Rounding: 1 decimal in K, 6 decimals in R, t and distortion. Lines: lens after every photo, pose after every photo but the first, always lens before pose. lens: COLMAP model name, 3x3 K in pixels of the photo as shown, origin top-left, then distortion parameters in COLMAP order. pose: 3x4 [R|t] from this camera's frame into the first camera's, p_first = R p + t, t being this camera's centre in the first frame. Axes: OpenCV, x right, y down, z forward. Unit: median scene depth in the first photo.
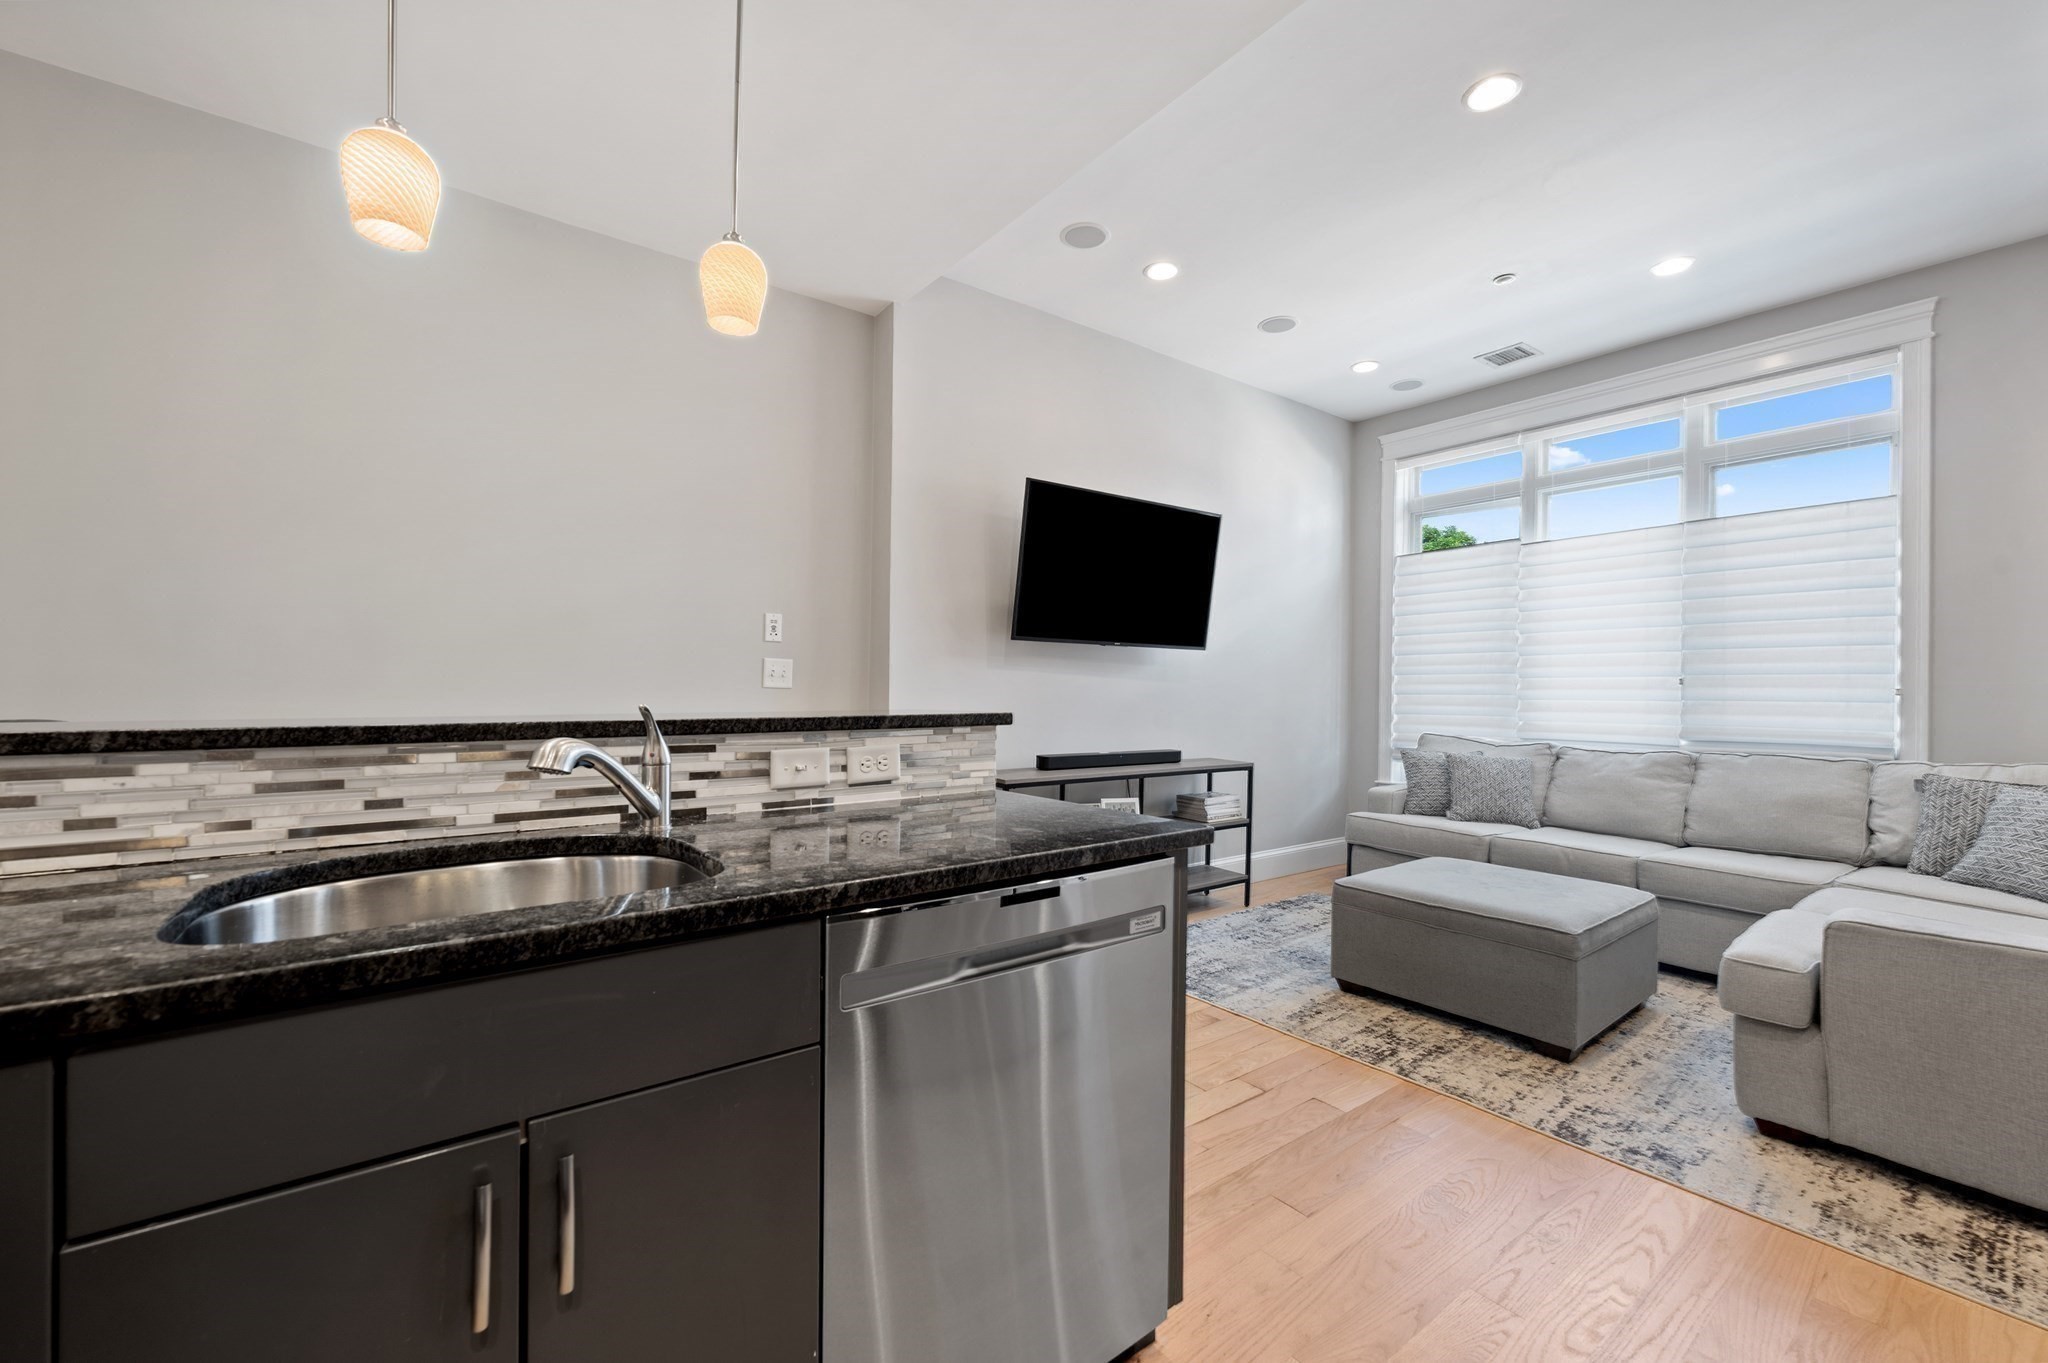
lens RADIAL K [[823.1, 0, 1022.9], [0, 823.1, 683.1], [0, 0, 1]] dist [-0.000609, 0.000269]
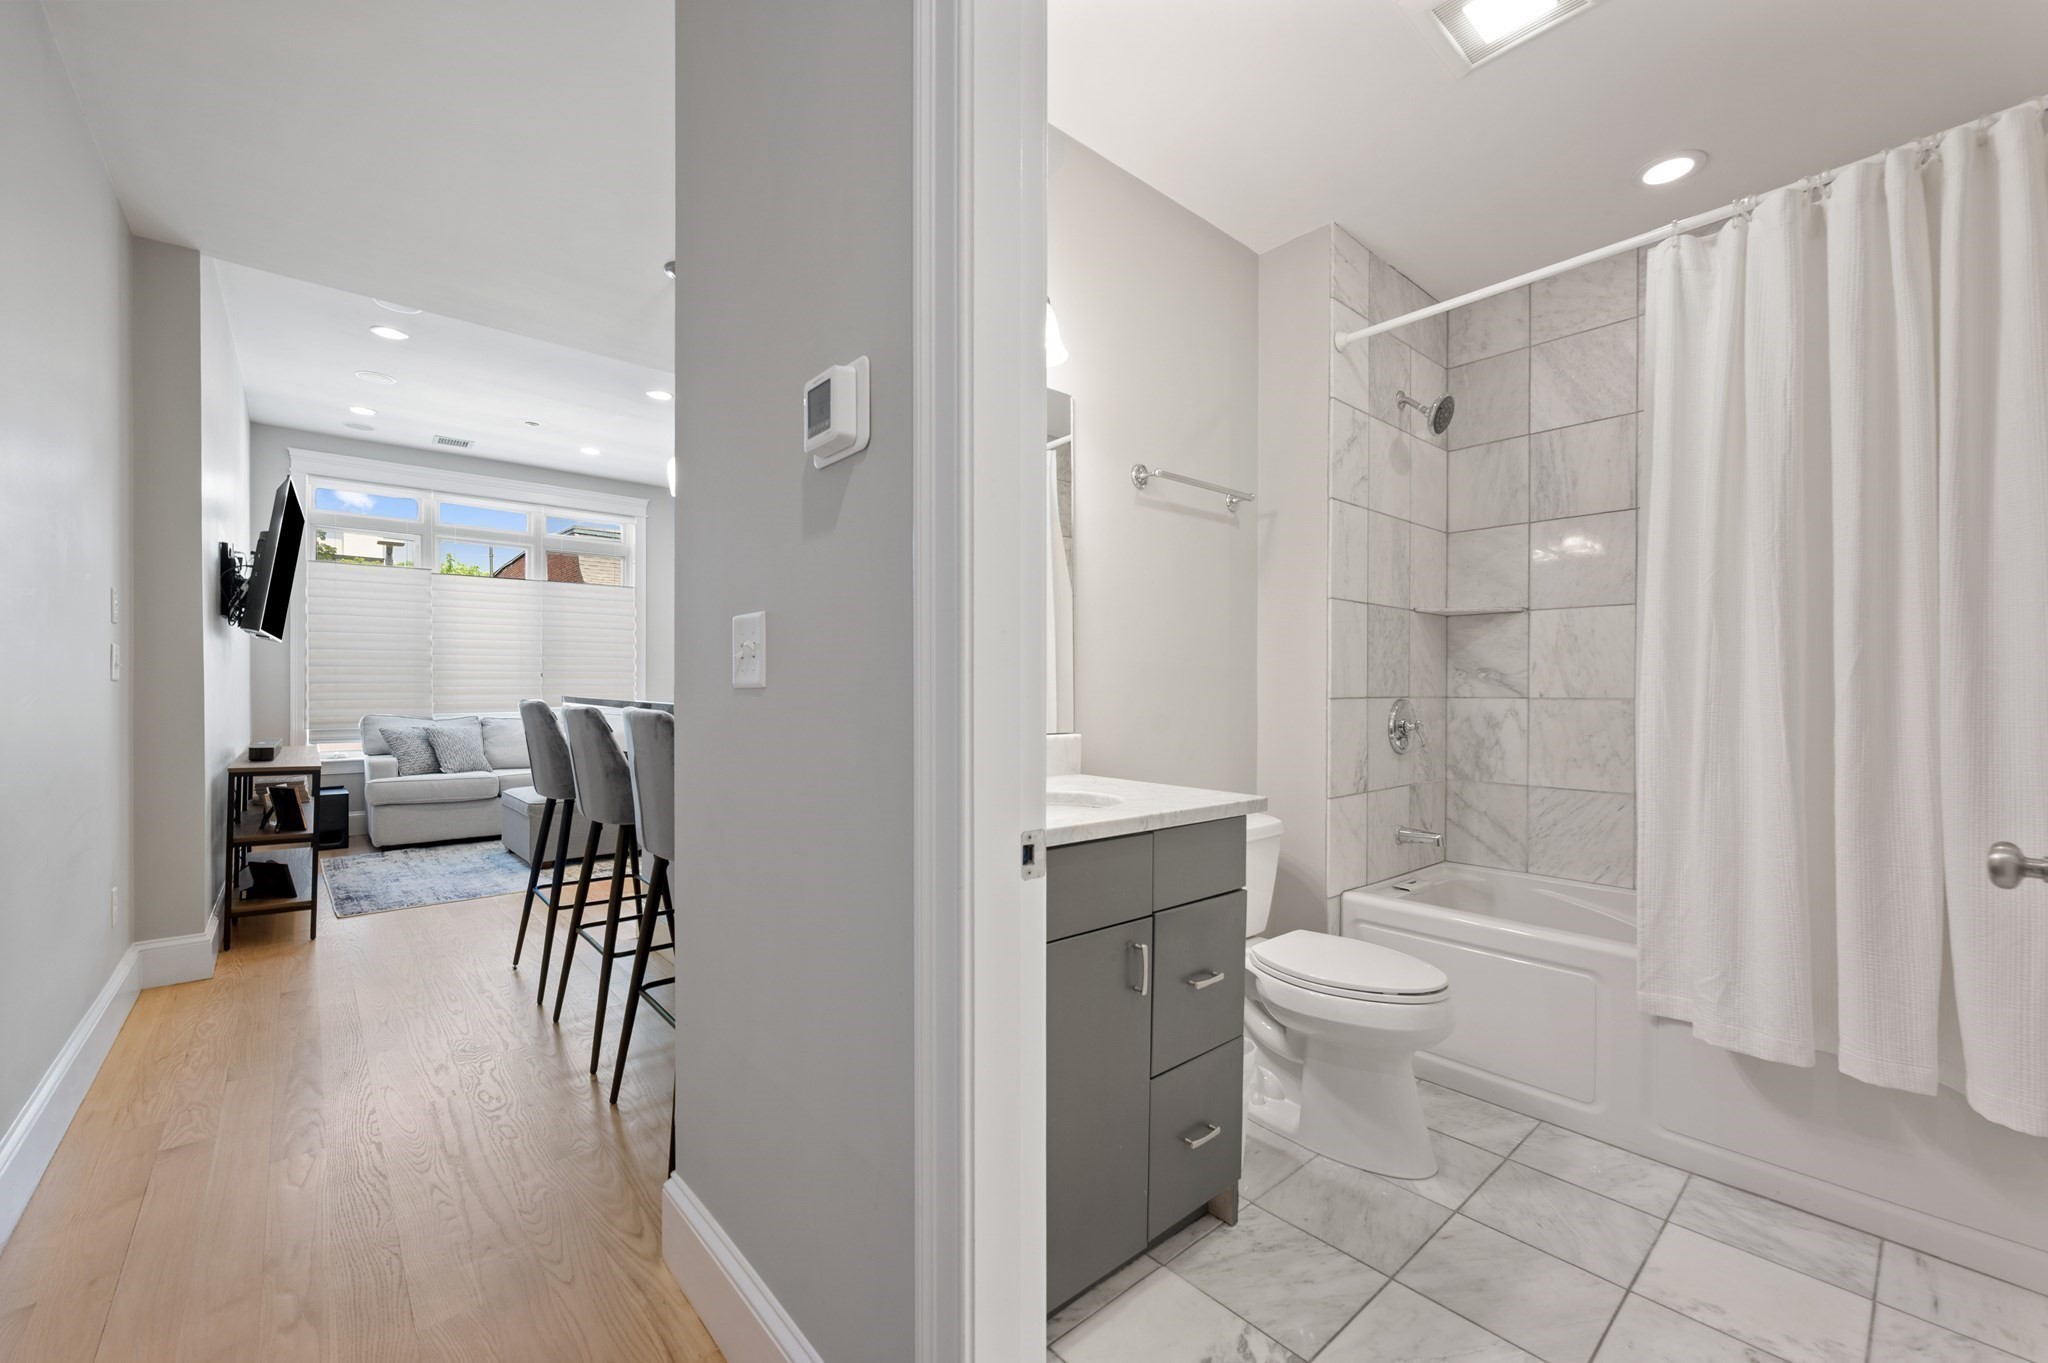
lens RADIAL K [[823.1, 0, 1022.7], [0, 823.1, 699.8], [0, 0, 1]] dist [-0.000609, 0.000269]
pose [[-0.067041, -0.022967, 0.997486, -0.964928], [-0.011169, 0.999690, 0.022267, 0.000413], [-0.997688, -0.009649, -0.067277, 0.128299]]
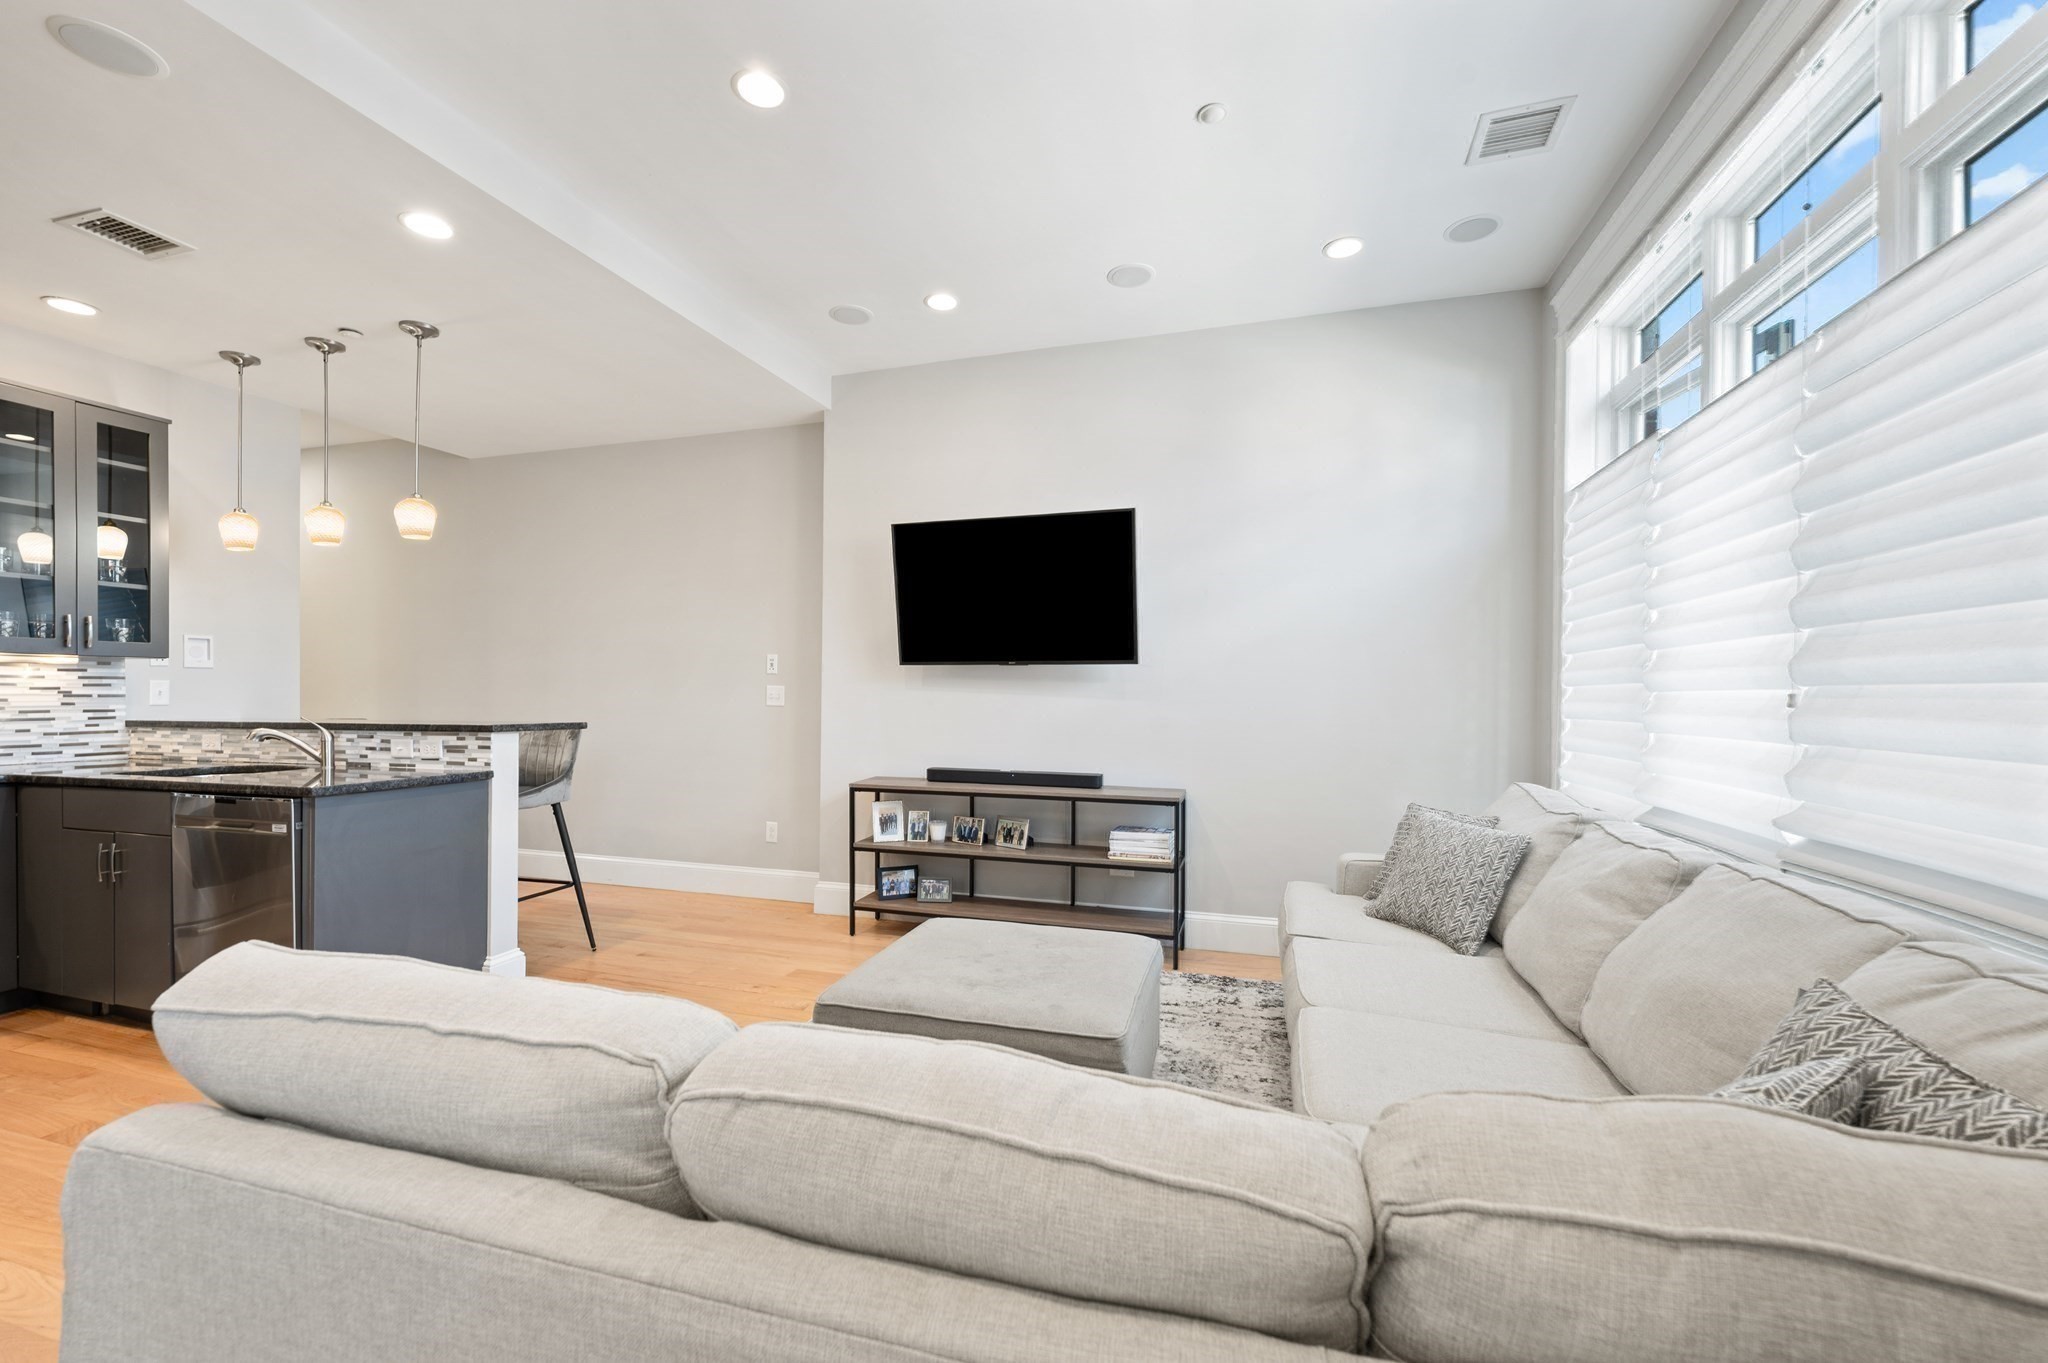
lens RADIAL K [[823.1, 0, 1024.5], [0, 823.1, 696.2], [0, 0, 1]] dist [-0.000609, 0.000269]
pose [[0.591421, -0.004461, -0.806351, 0.917898], [0.006859, 0.999976, -0.000501, -0.006387], [0.806334, -0.005235, 0.591438, 0.411178]]
